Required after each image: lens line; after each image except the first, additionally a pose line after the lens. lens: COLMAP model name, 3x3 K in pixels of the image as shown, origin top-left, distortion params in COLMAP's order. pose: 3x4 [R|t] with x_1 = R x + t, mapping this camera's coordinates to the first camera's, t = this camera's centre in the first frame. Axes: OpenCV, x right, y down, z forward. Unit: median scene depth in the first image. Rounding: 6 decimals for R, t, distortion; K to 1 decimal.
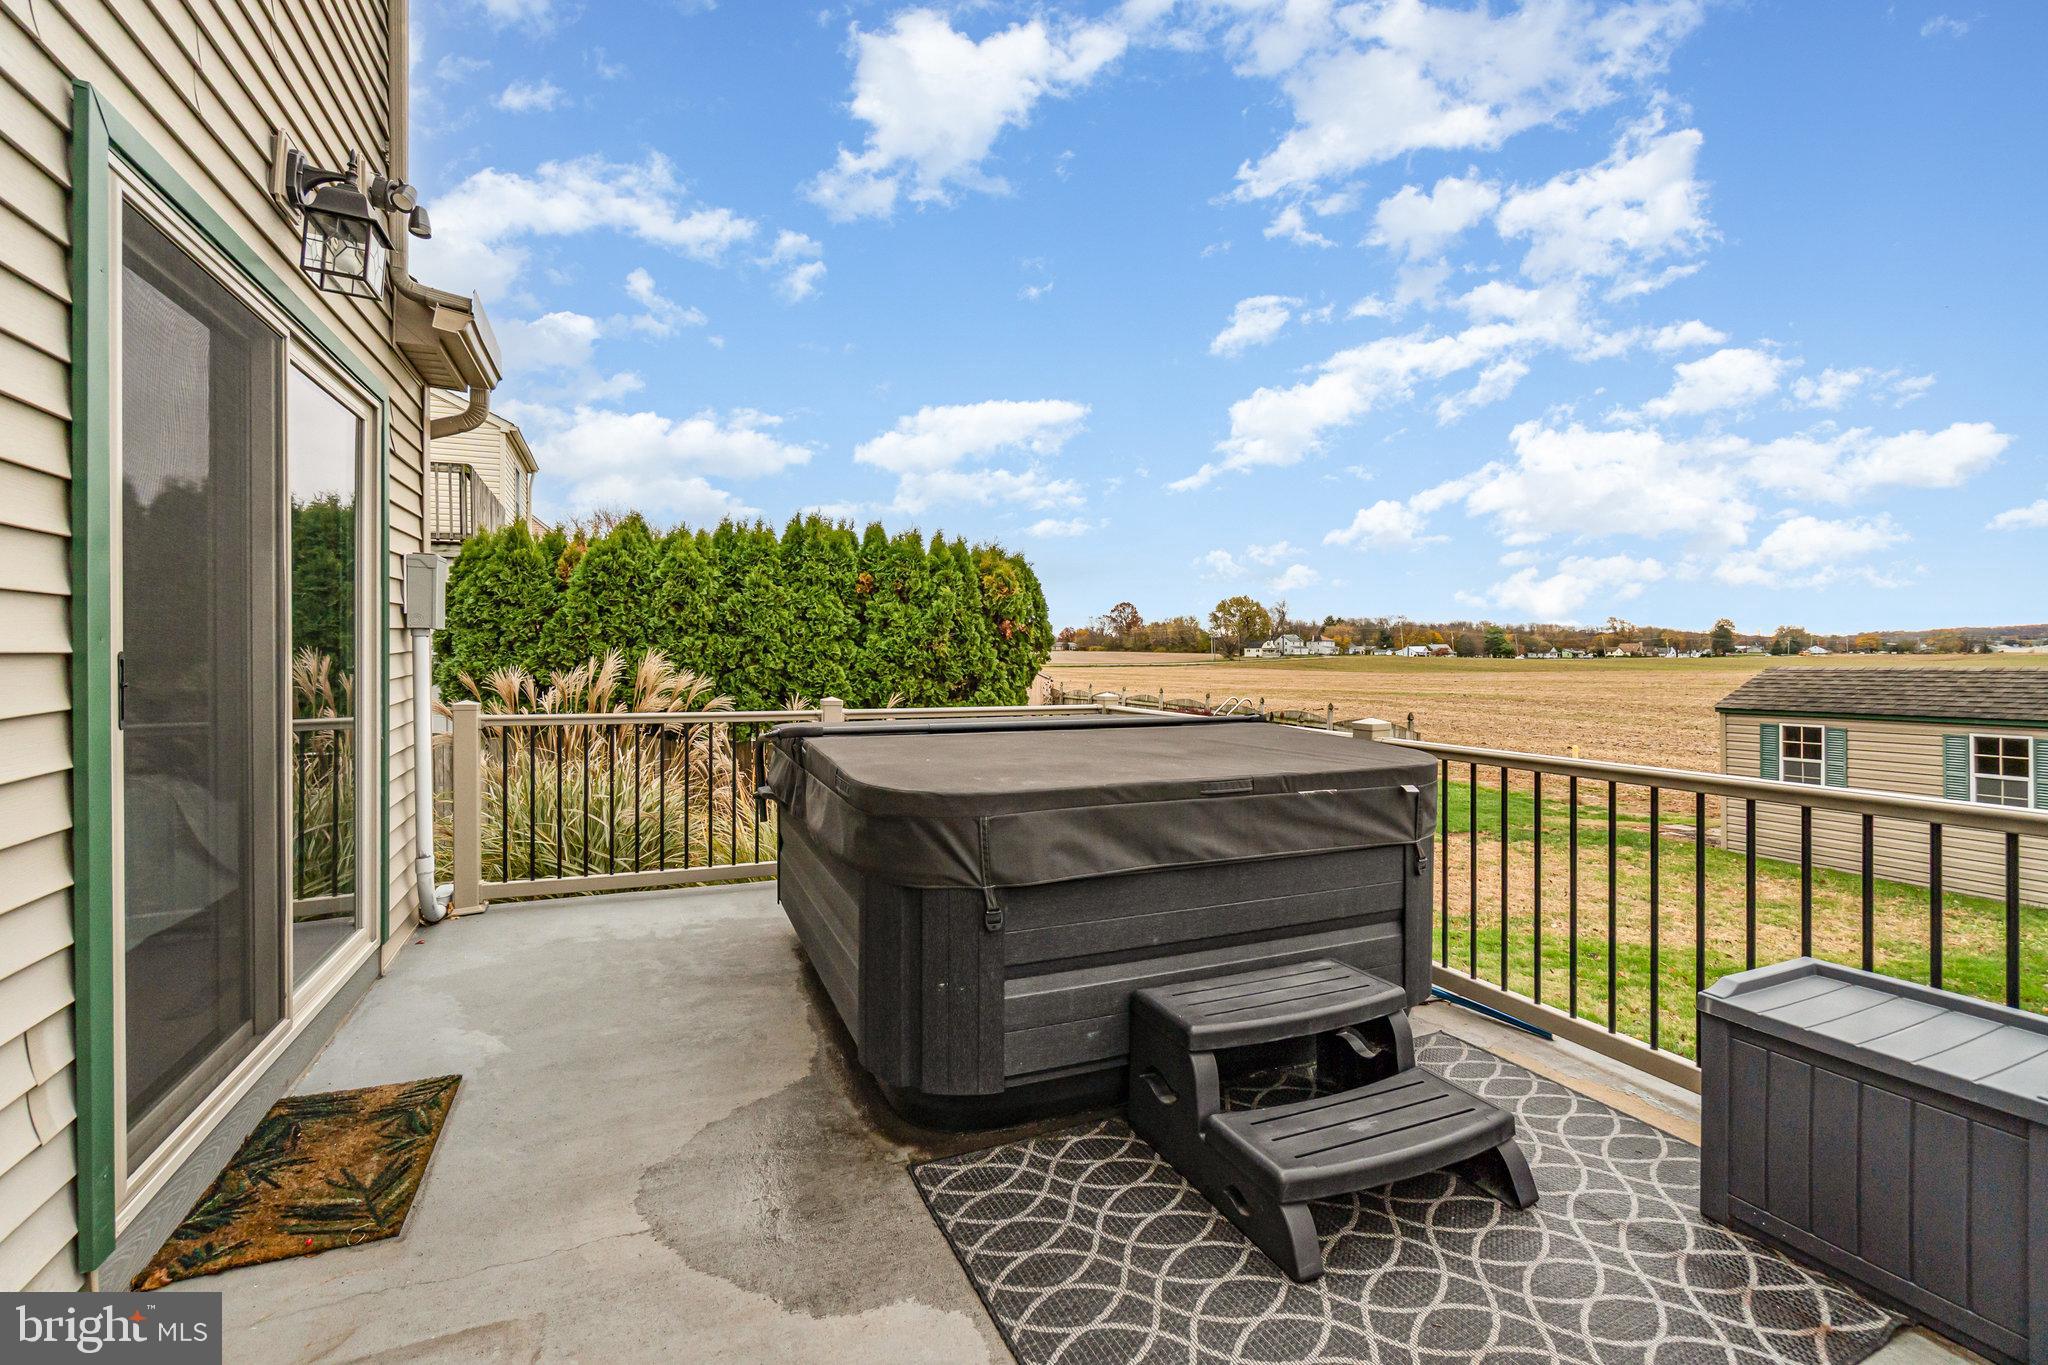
lens RADIAL K [[886.8, 0, 1033.4], [0, 886.8, 672.7], [0, 0, 1]] dist [-0.000706, -0.000035]
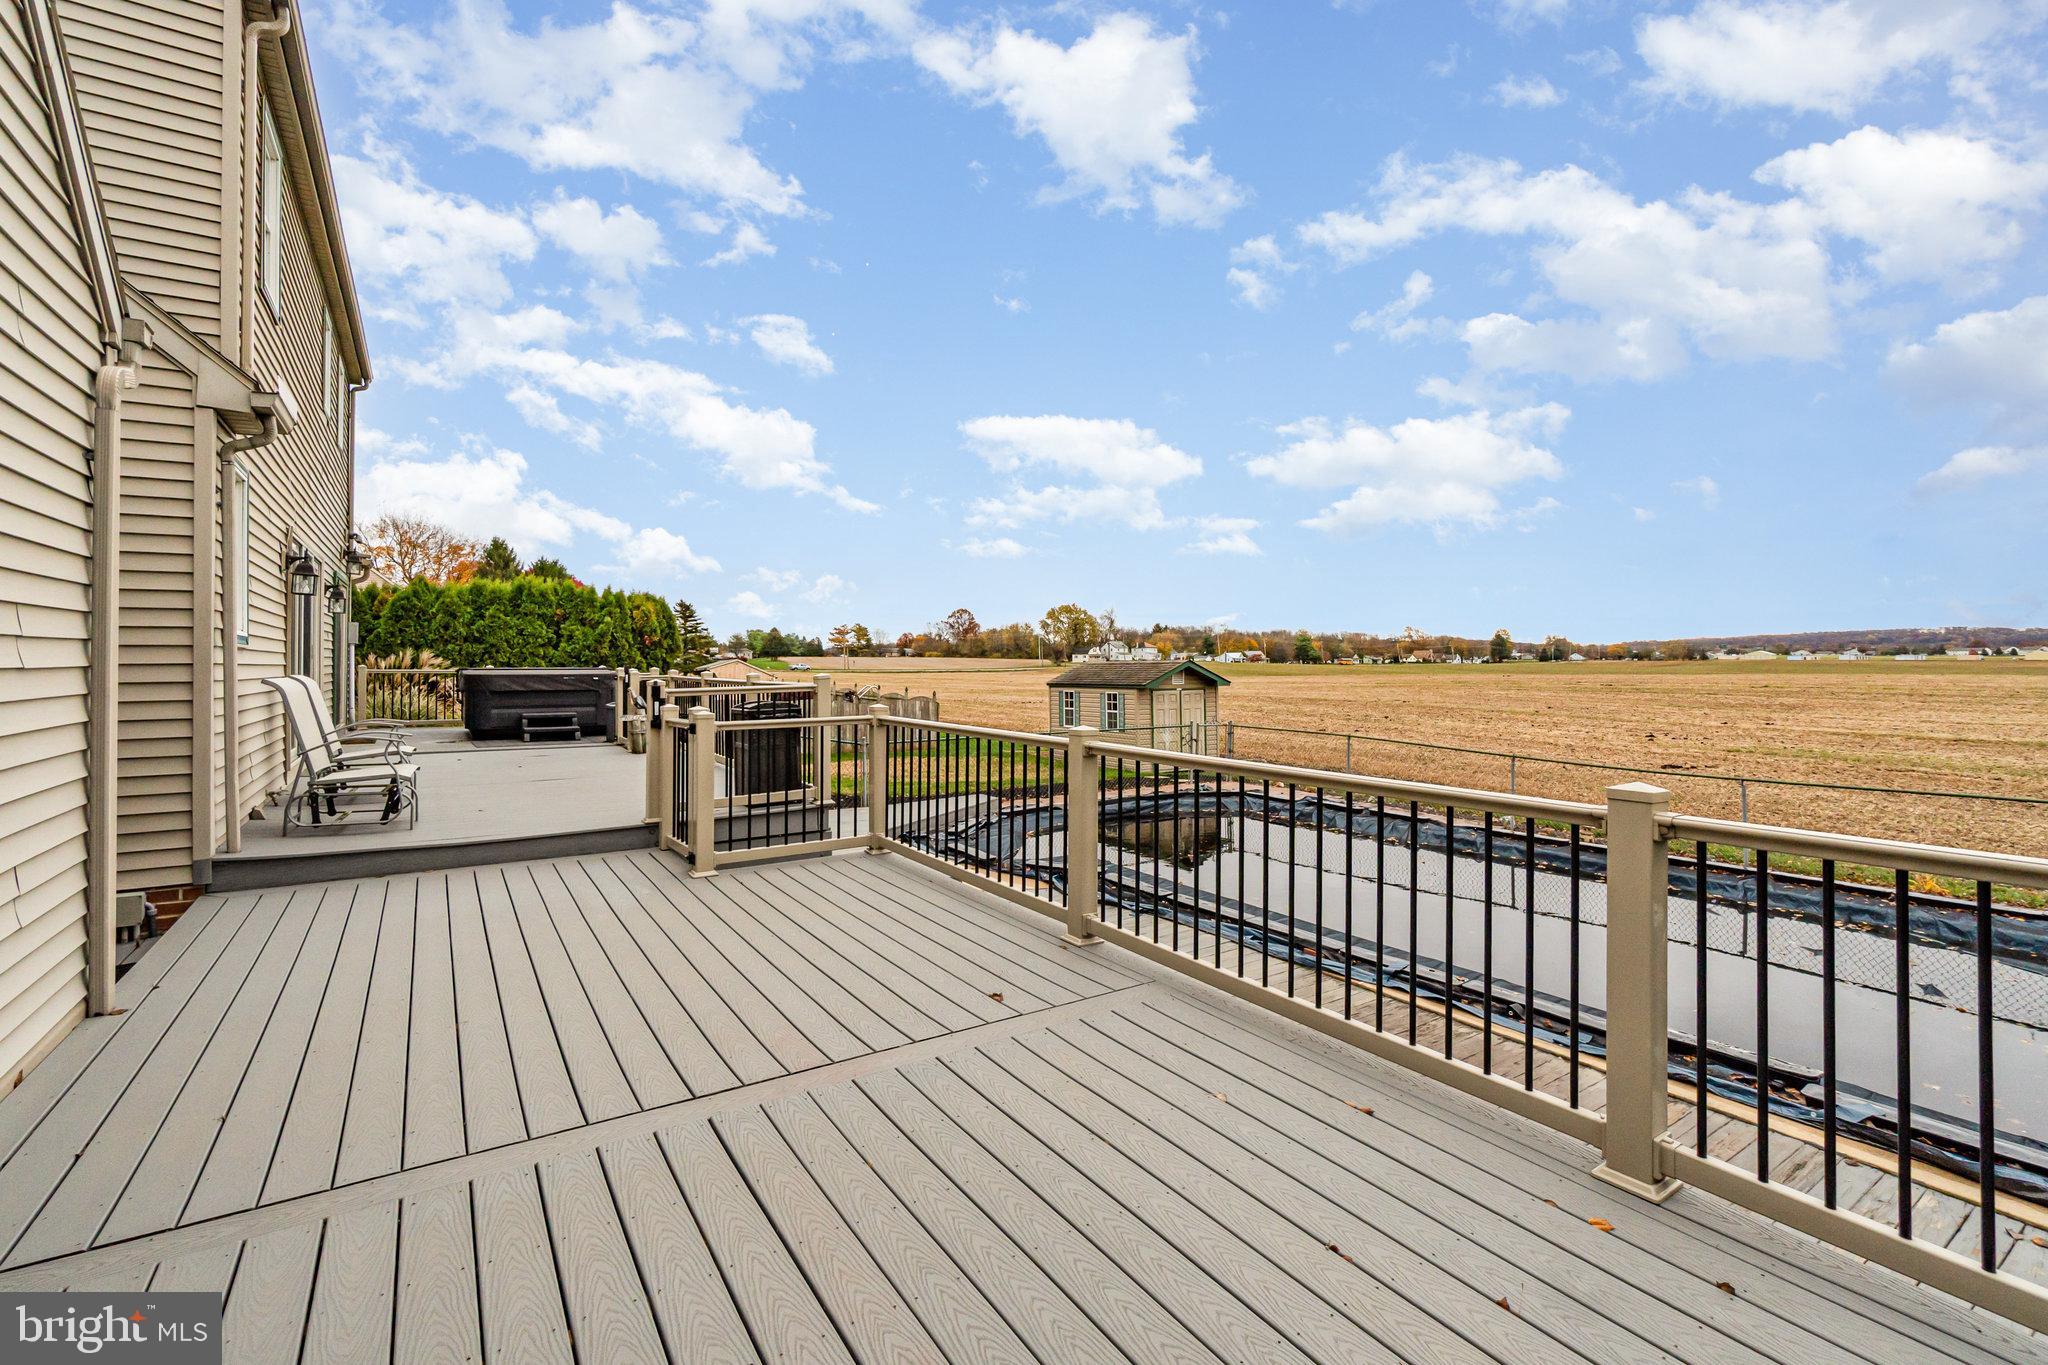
lens RADIAL K [[886.8, 0, 1025.3], [0, 886.8, 668.0], [0, 0, 1]] dist [-0.000706, -0.000035]
pose [[0.985289, -0.001014, 0.170892, 0.451321], [0.003055, 0.999927, -0.011678, 0.032995], [-0.170868, 0.012028, 0.985221, -0.978954]]
